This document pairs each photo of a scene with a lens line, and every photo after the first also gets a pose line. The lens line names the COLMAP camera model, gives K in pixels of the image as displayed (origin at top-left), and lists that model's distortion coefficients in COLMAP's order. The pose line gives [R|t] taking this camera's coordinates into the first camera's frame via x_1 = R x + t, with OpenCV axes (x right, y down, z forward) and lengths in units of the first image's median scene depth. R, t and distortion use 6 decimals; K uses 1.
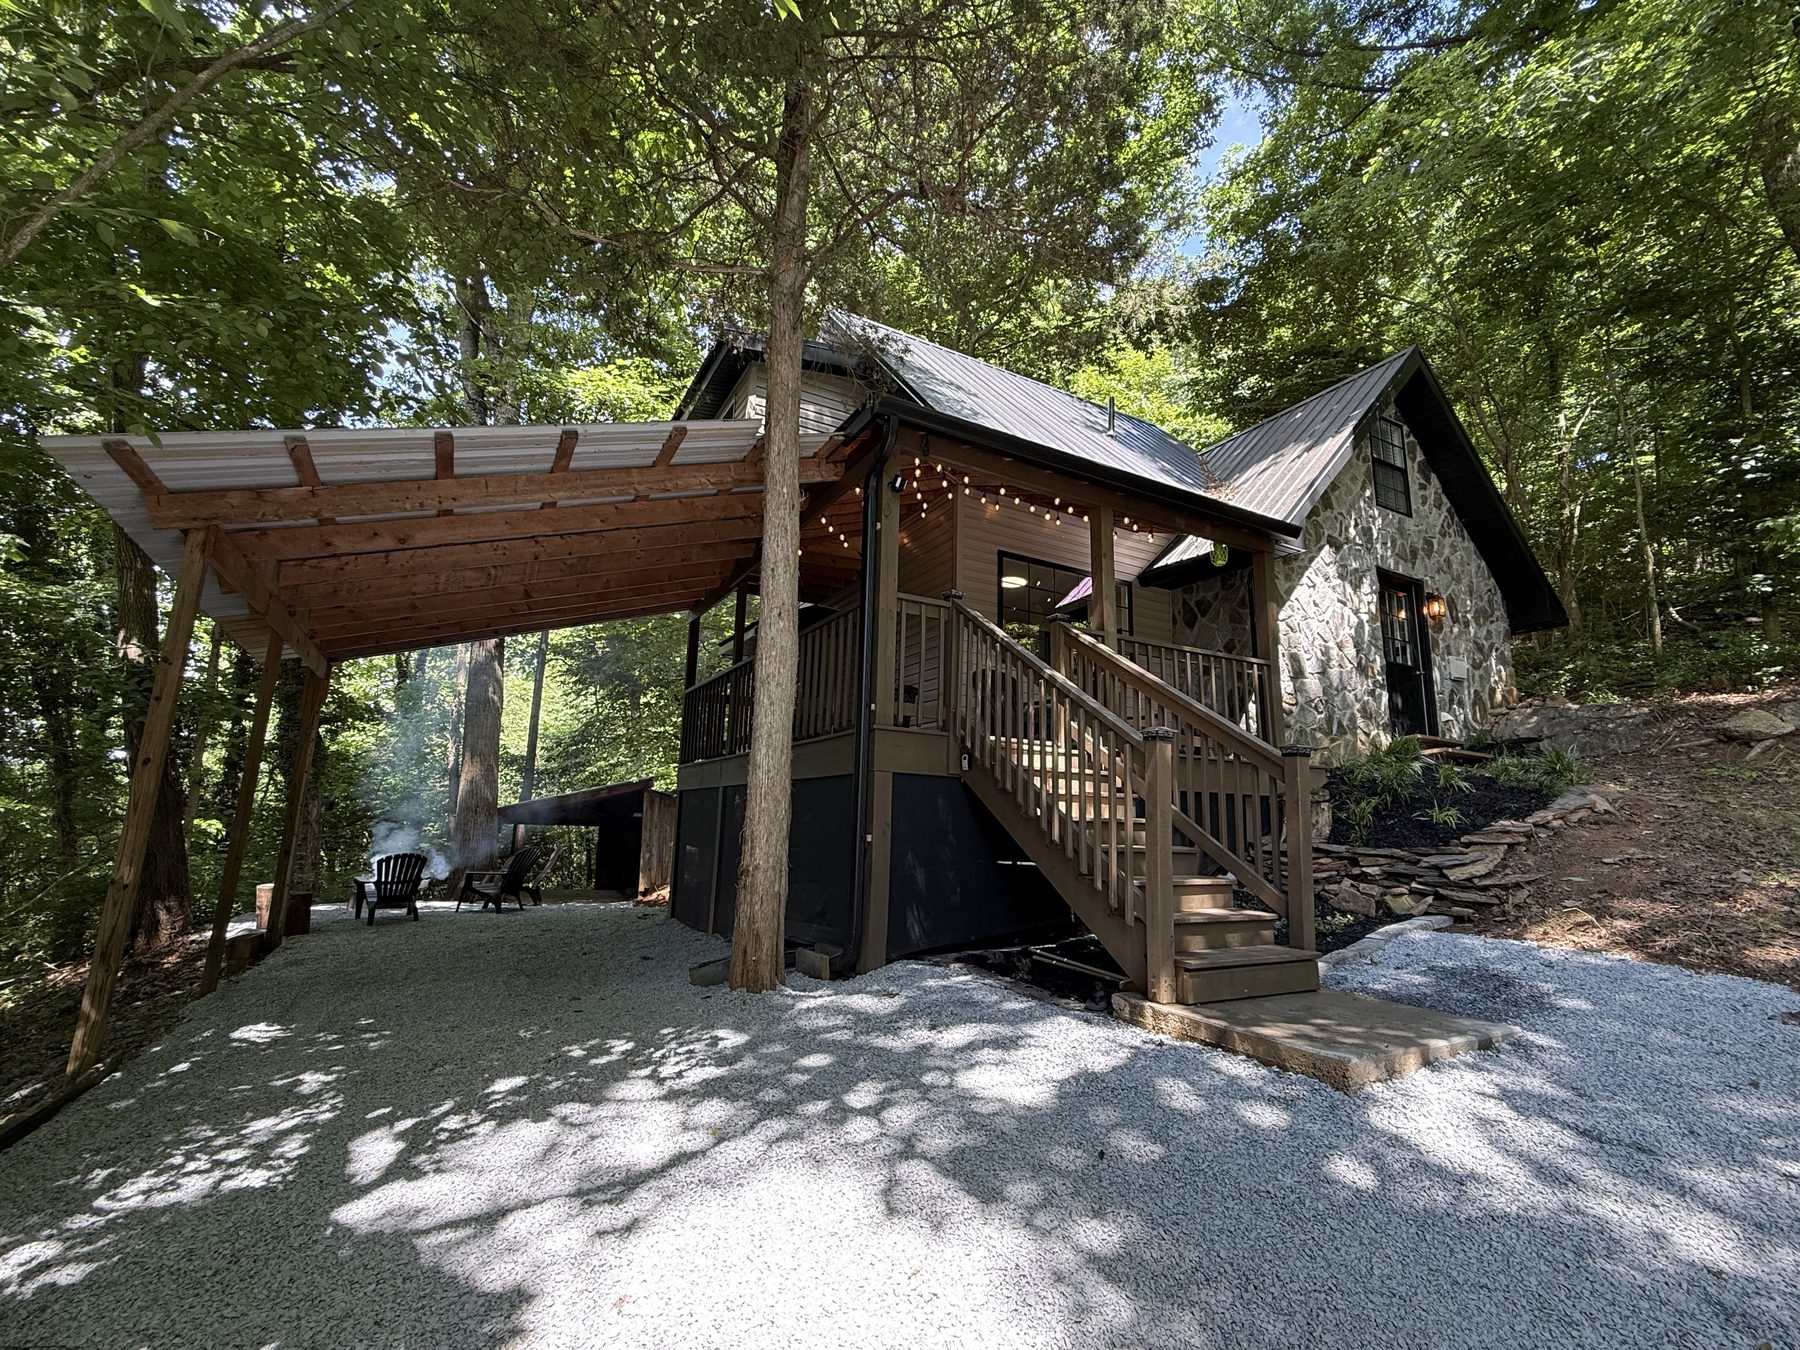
lens RADIAL K [[777.6, 0, 902.8], [0, 777.6, 674.7], [0, 0, 1]] dist [0.000406, -0.000432]
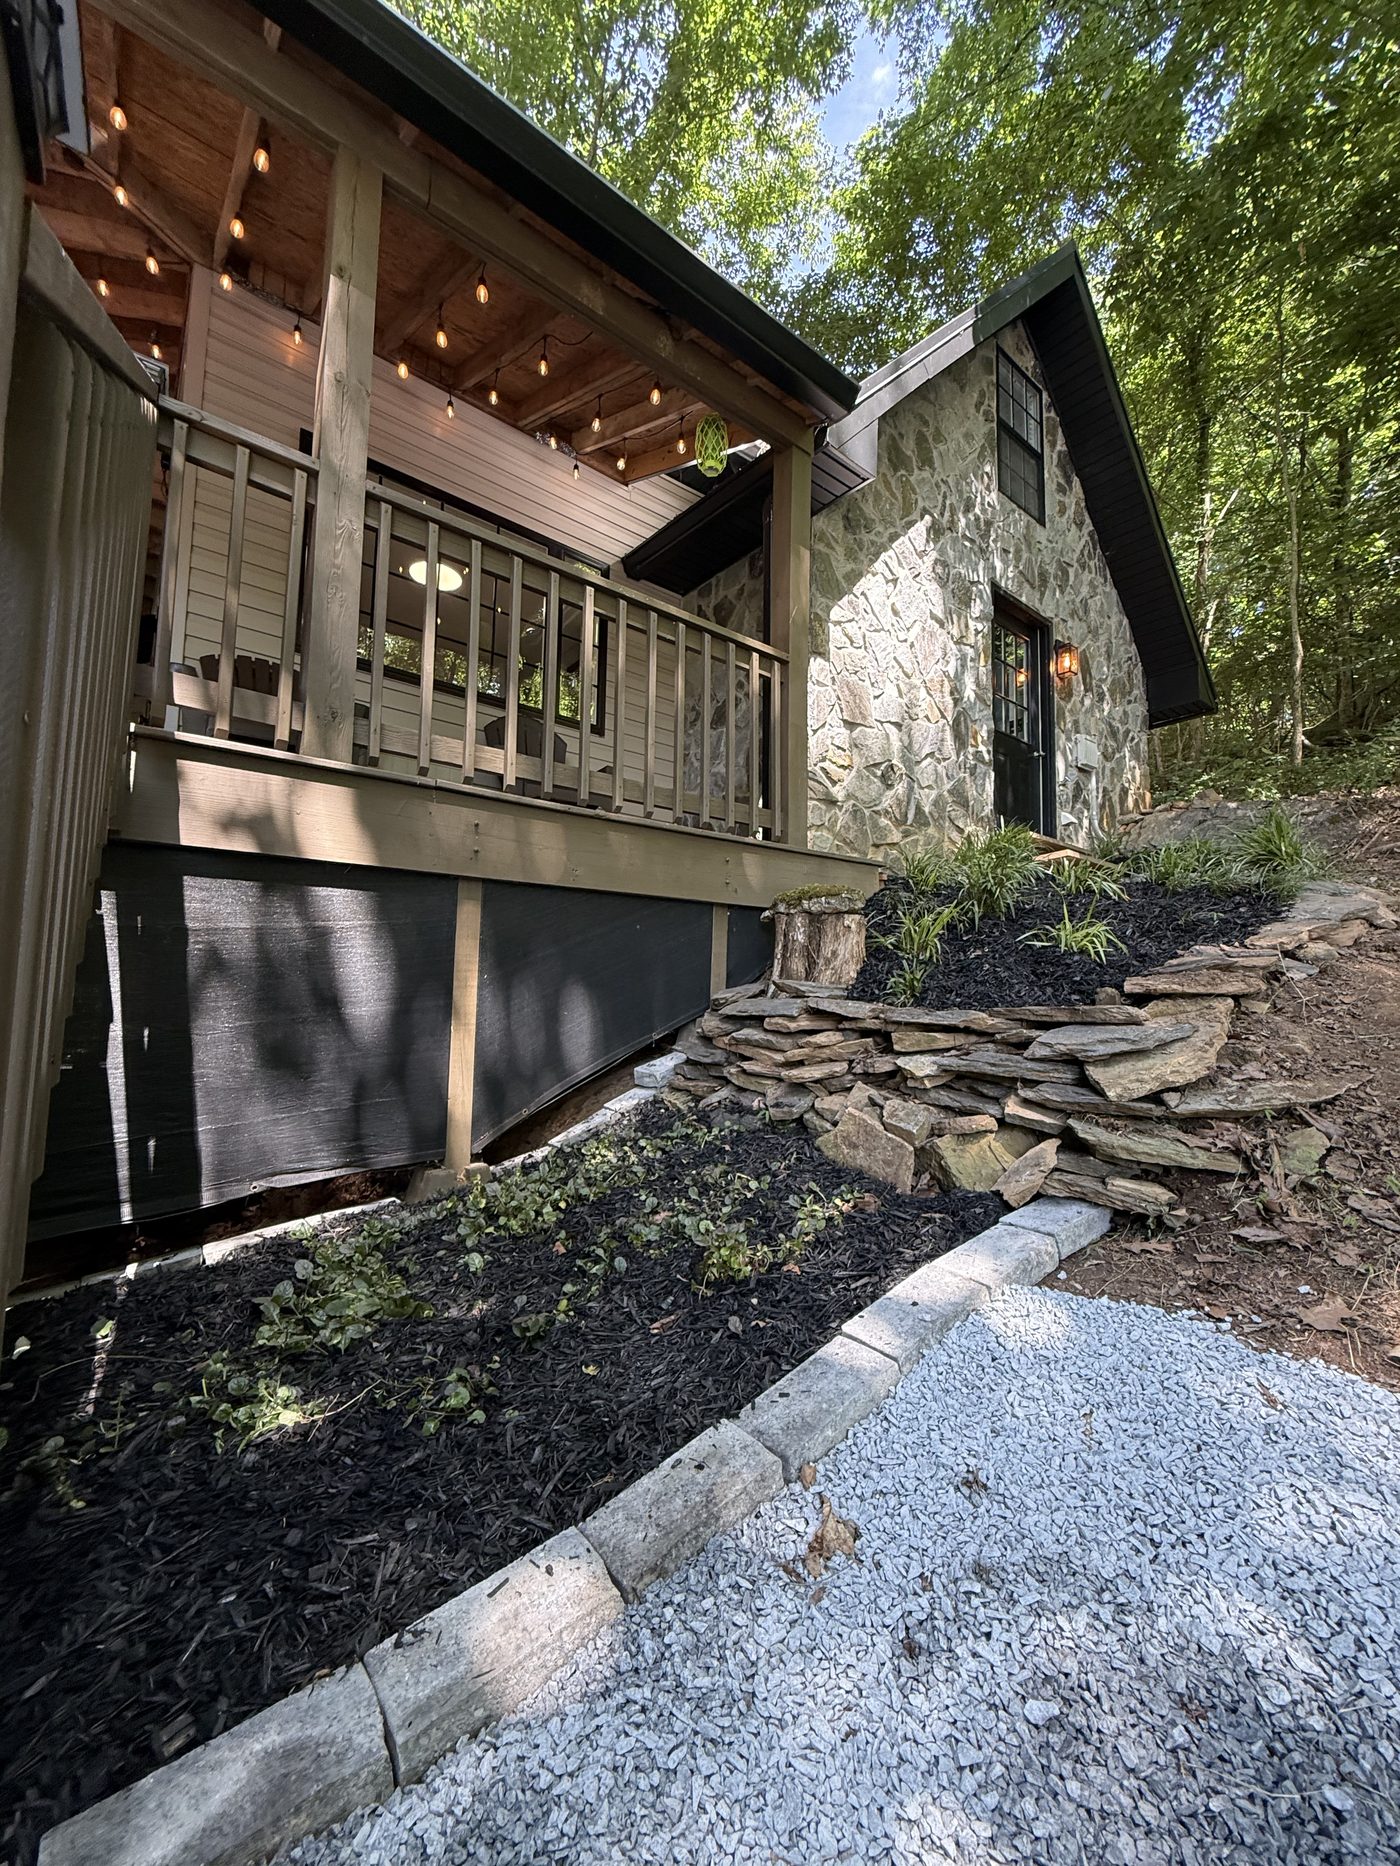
lens RADIAL K [[732.1, 0, 698.7], [0, 732.1, 926.1], [0, 0, 1]] dist [-0.001774, 0.000033]
pose [[0.985371, 0.005638, 0.170327, 0.285825], [-0.025184, 0.993297, 0.112814, 0.094416], [-0.168549, -0.115453, 0.978908, 0.440580]]
